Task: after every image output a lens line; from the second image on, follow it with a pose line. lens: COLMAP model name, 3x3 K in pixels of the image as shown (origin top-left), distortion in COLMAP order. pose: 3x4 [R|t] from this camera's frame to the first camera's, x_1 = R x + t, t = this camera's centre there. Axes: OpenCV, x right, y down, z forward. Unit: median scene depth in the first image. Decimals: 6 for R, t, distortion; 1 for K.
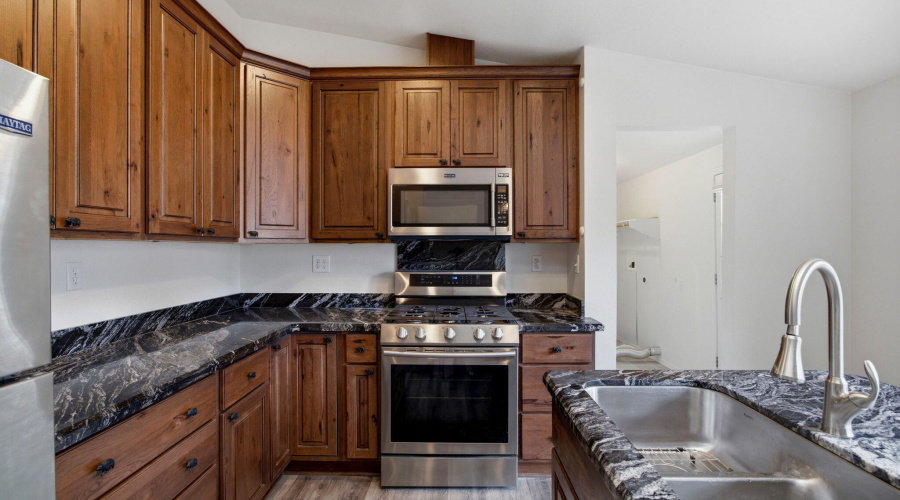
lens RADIAL K [[425.0, 0, 450.0], [0, 425.0, 250.0], [0, 0, 1]] dist [-0.011862, 0.000555]
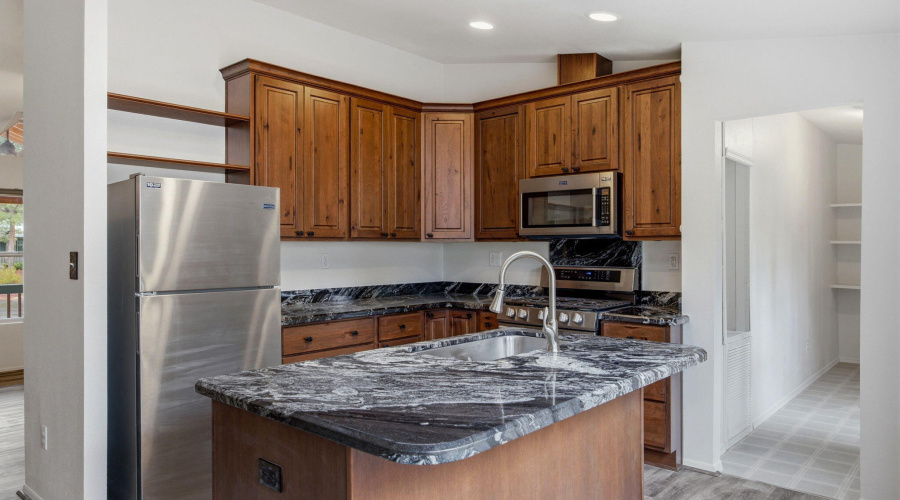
lens RADIAL K [[610.9, 0, 450.0], [0, 610.9, 250.0], [0, 0, 1]] dist [-0.008120, -0.006070]
pose [[0.764951, 0.003938, -0.644076, 0.821602], [-0.002088, 0.999991, 0.003635, 0.001763], [0.644085, -0.001436, 0.764953, -0.455155]]
